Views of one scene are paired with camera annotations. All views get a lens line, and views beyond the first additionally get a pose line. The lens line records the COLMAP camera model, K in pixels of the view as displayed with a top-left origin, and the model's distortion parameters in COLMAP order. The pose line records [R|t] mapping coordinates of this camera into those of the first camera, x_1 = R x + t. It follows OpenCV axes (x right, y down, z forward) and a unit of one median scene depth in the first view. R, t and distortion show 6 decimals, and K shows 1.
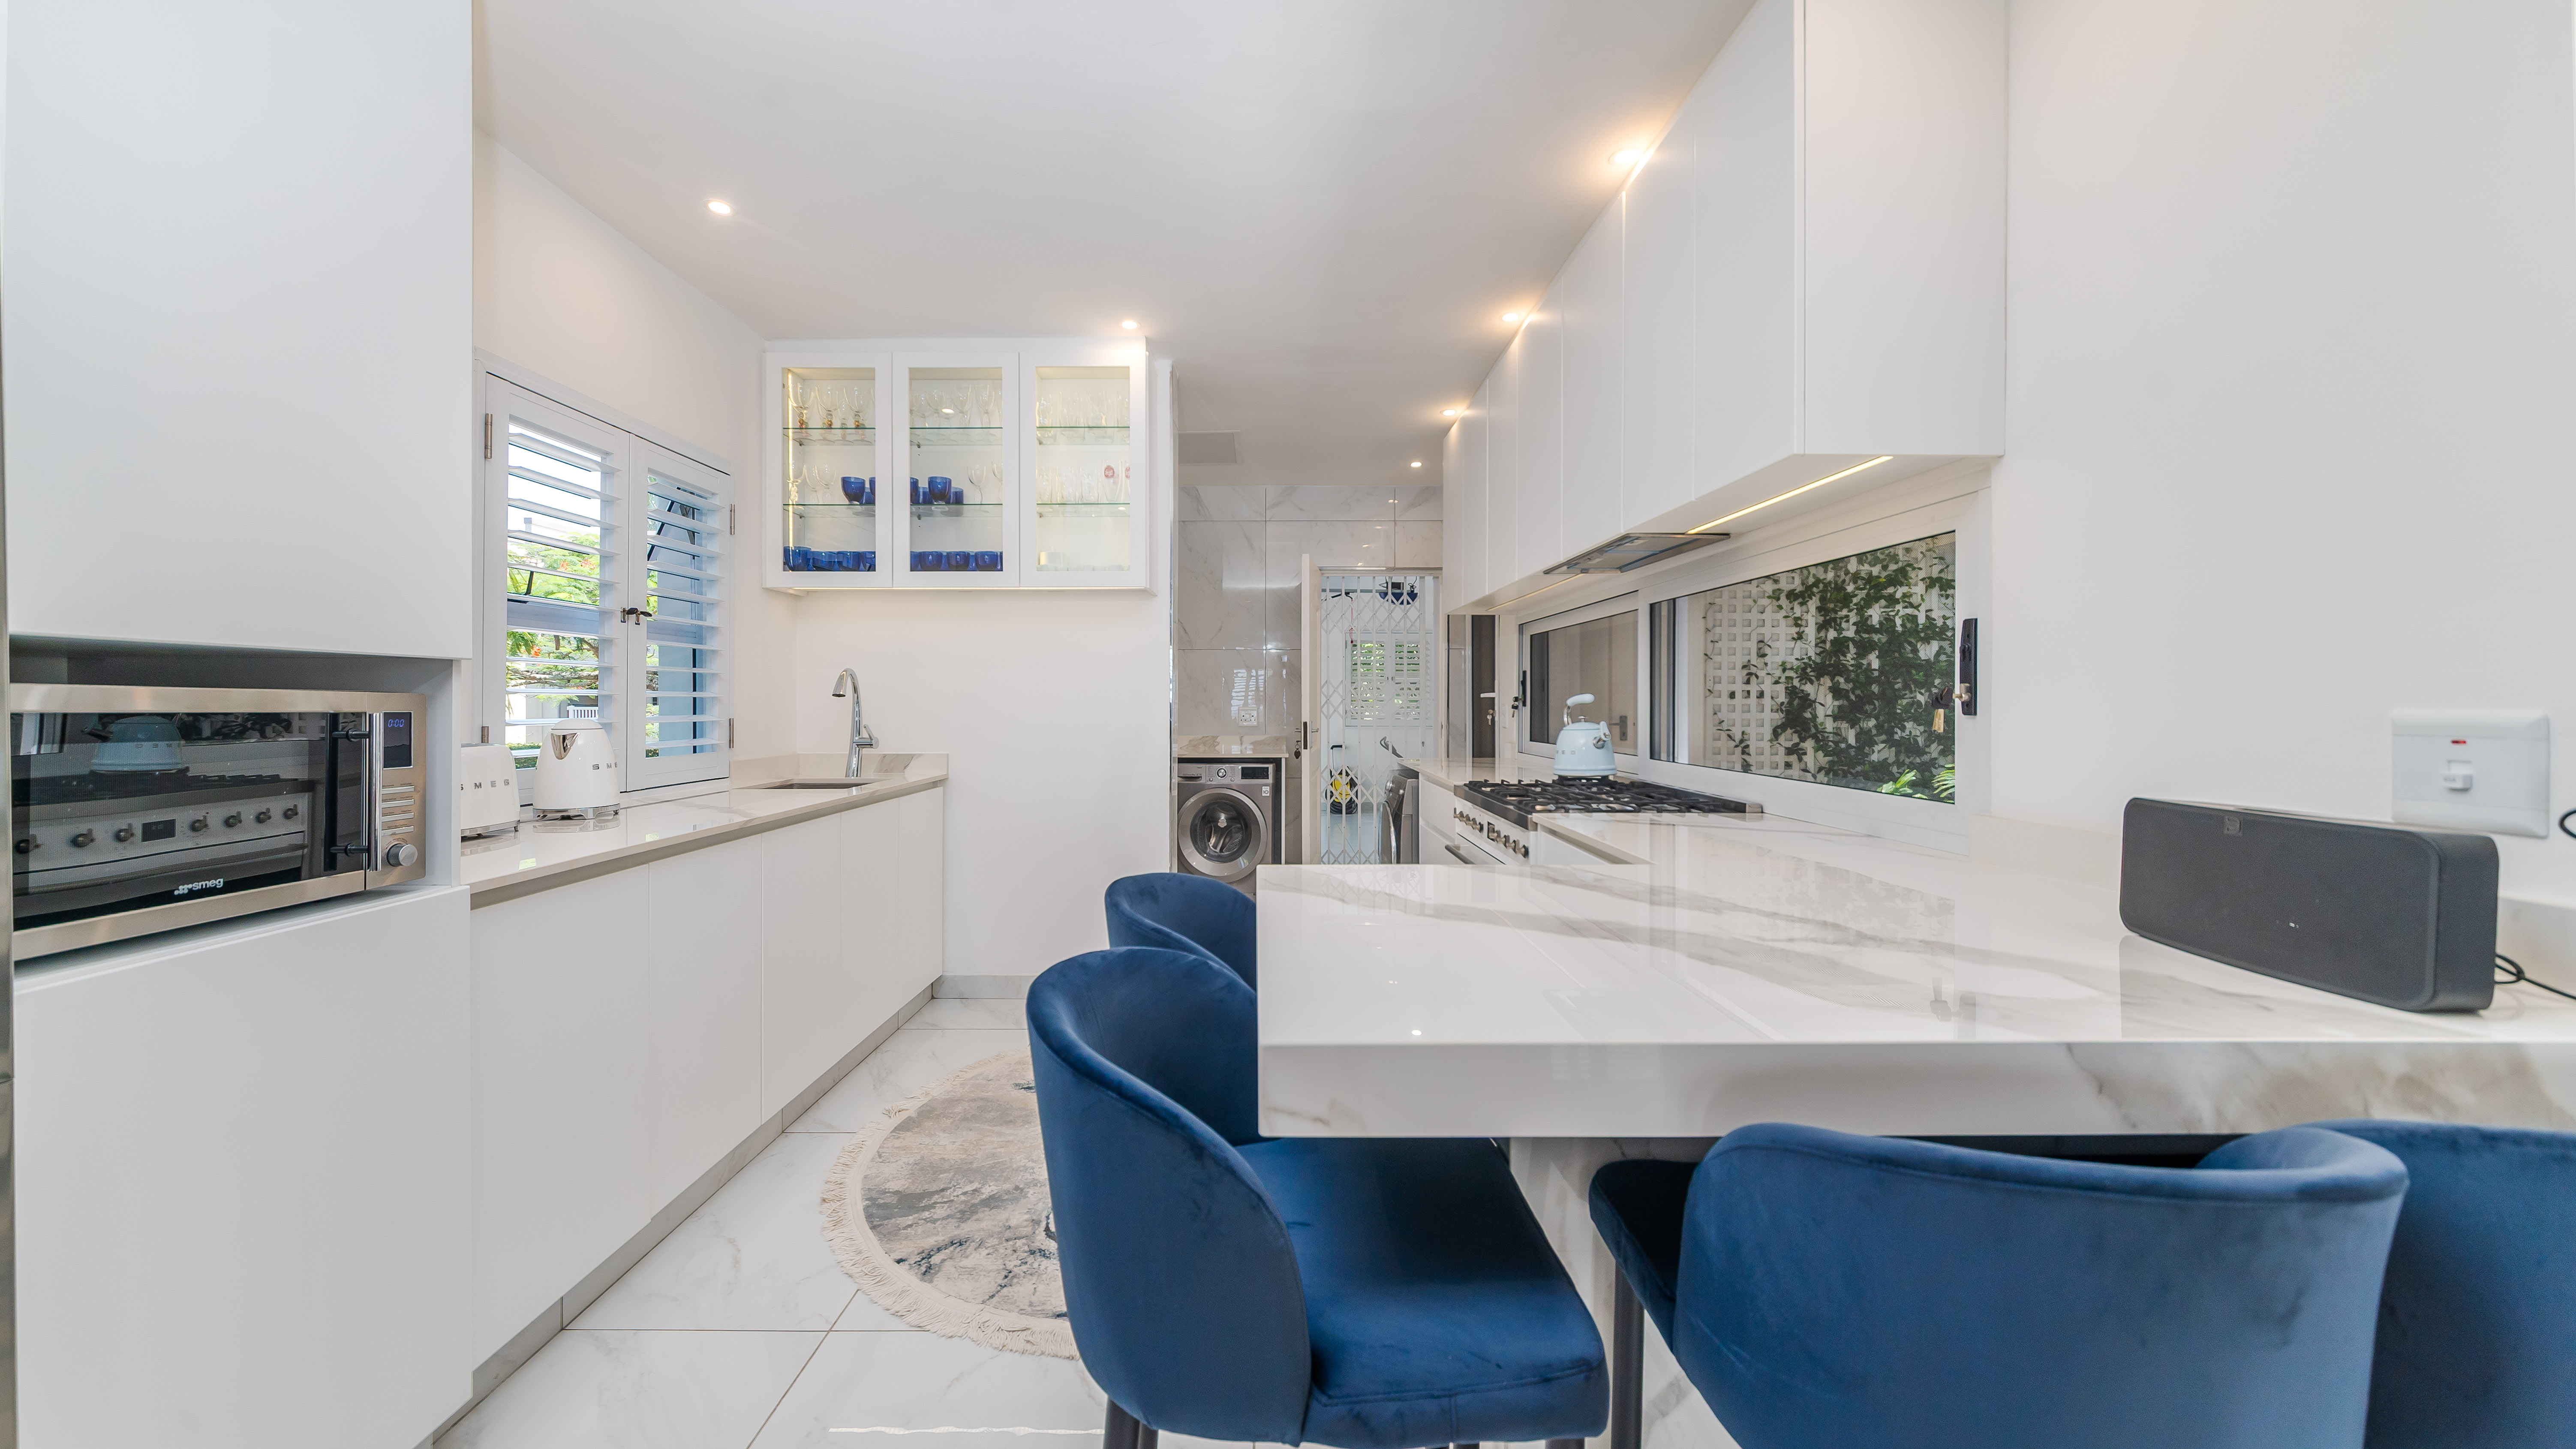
lens RADIAL K [[946.0, 0, 1272.9], [0, 946.0, 712.5], [0, 0, 1]] dist [0.016576, -0.000004]
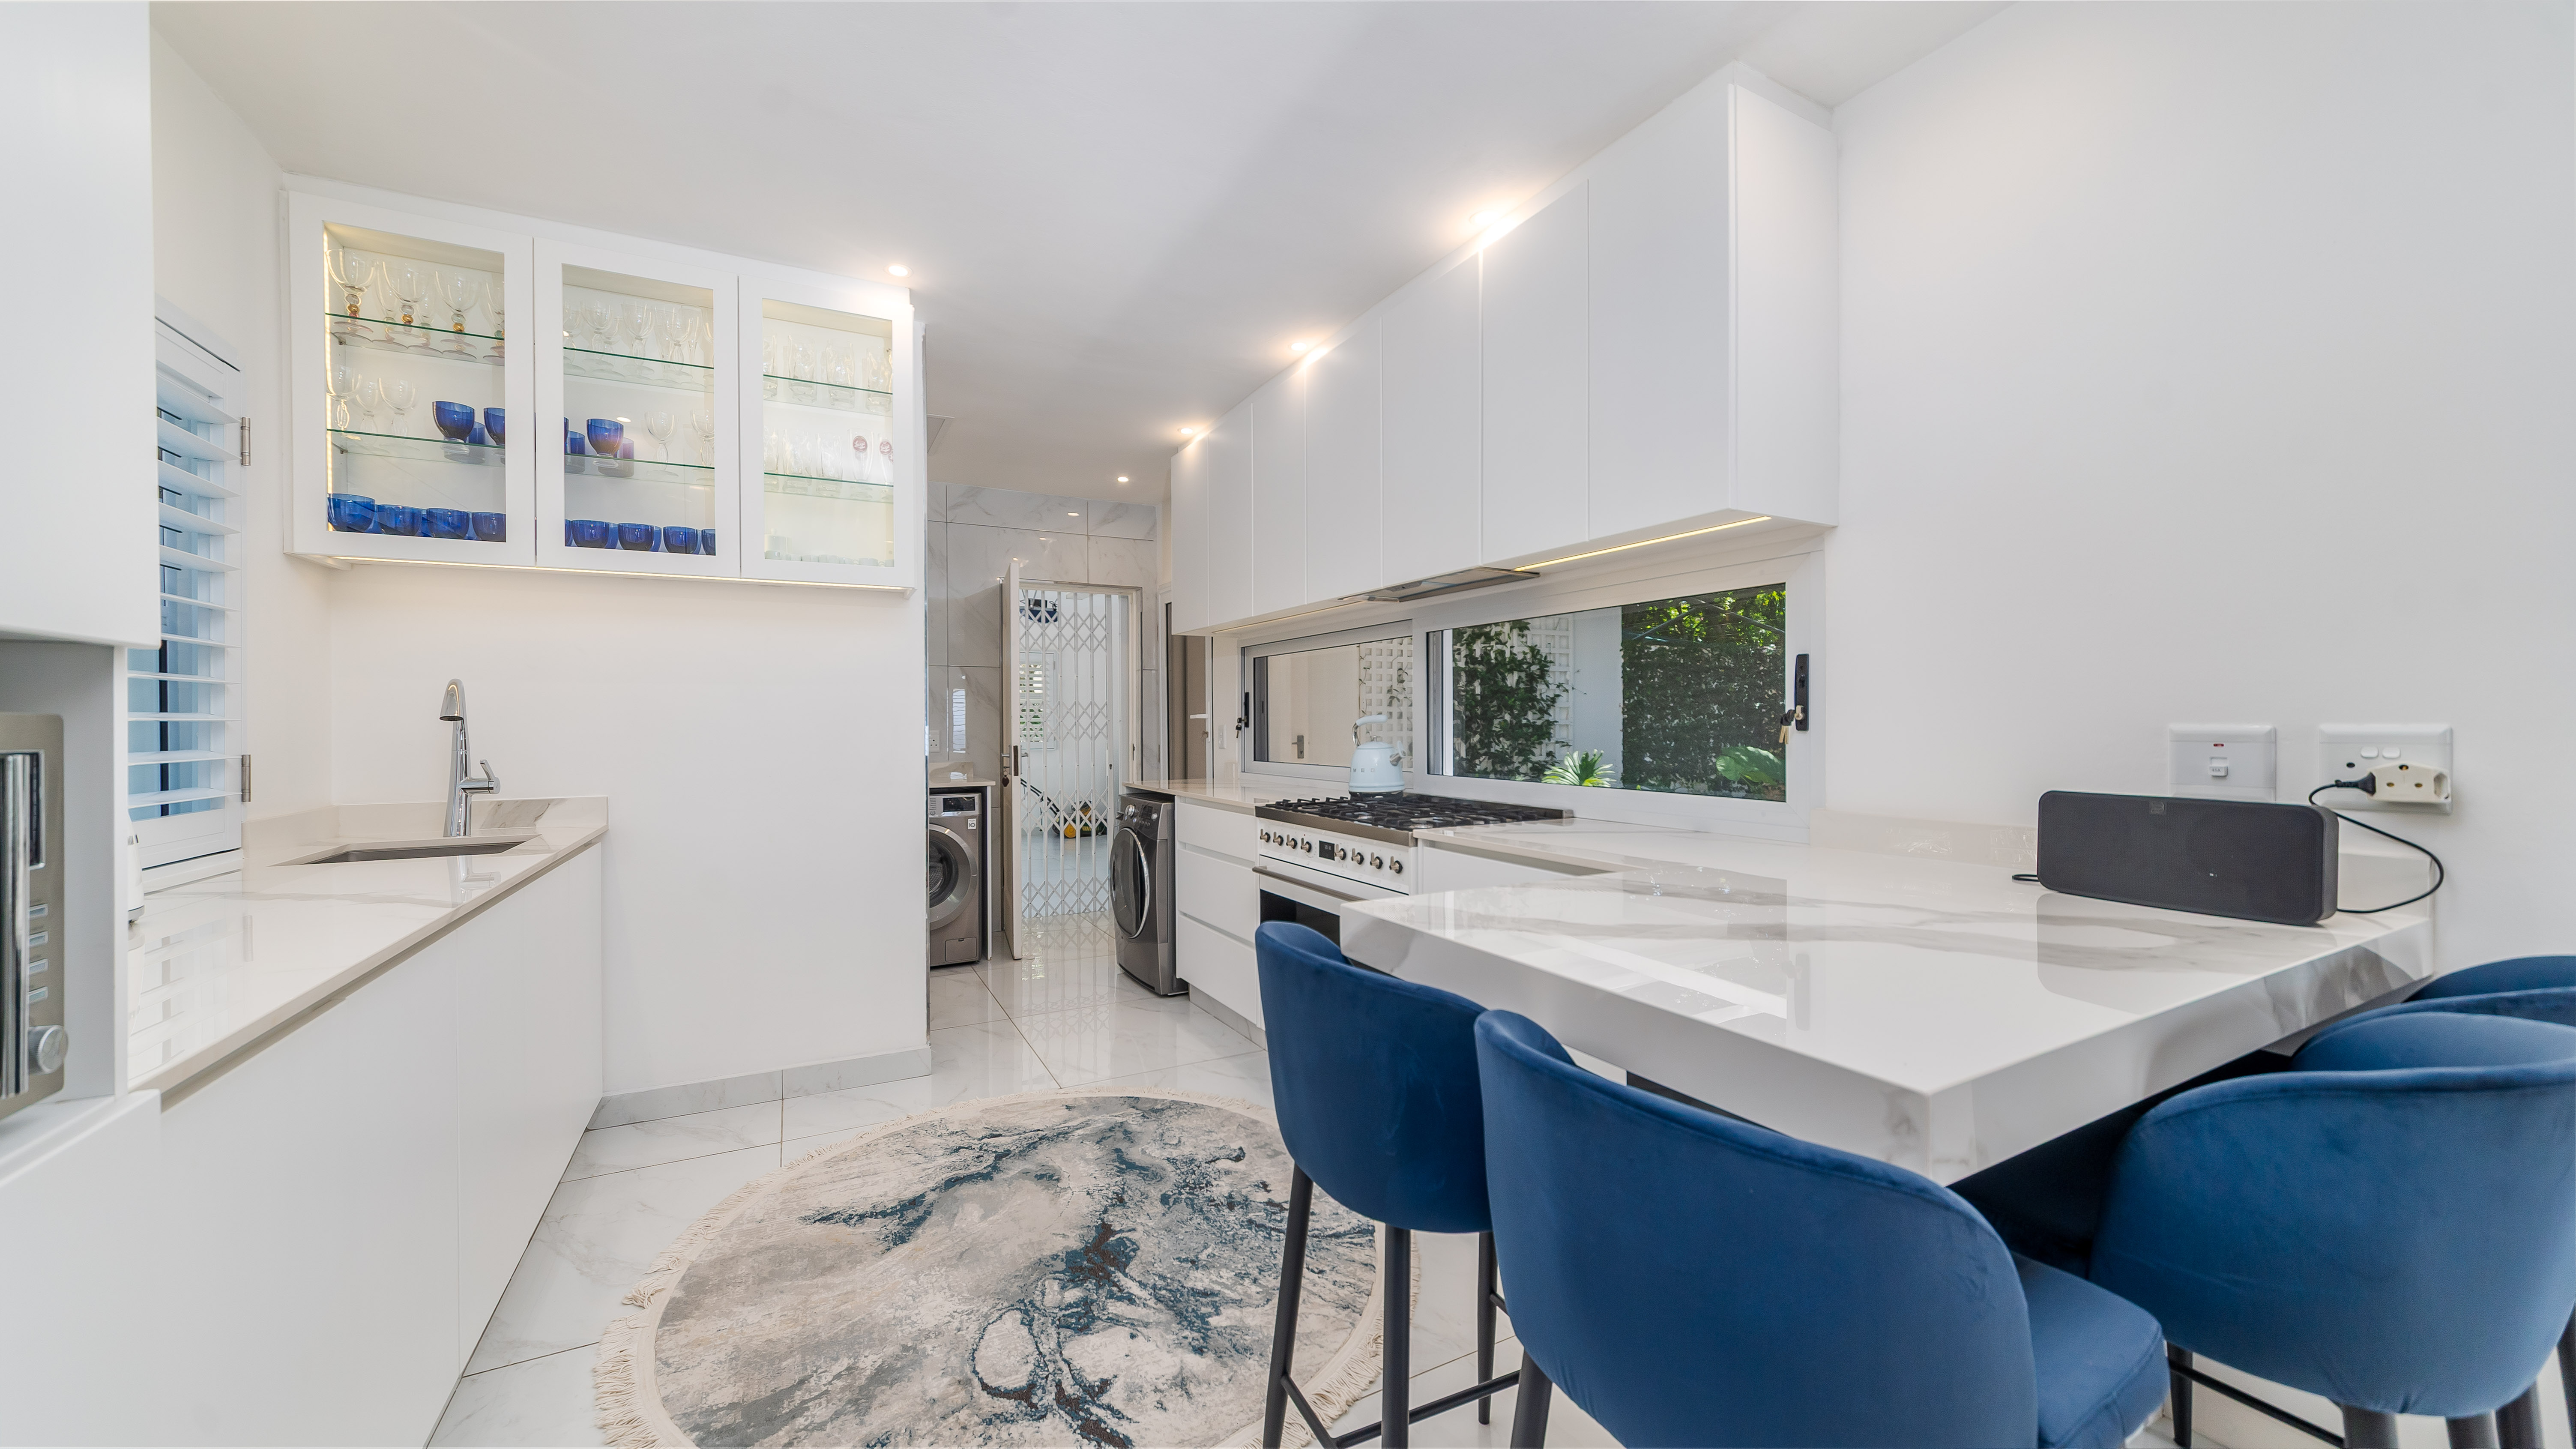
lens RADIAL K [[933.6, 0, 1286.5], [0, 933.6, 734.6], [0, 0, 1]] dist [-0.000634, -0.000073]
pose [[0.883621, -0.011239, 0.468068, -0.226352], [0.010692, 0.999936, 0.003825, -0.002480], [-0.468080, 0.001625, 0.883684, 0.114510]]
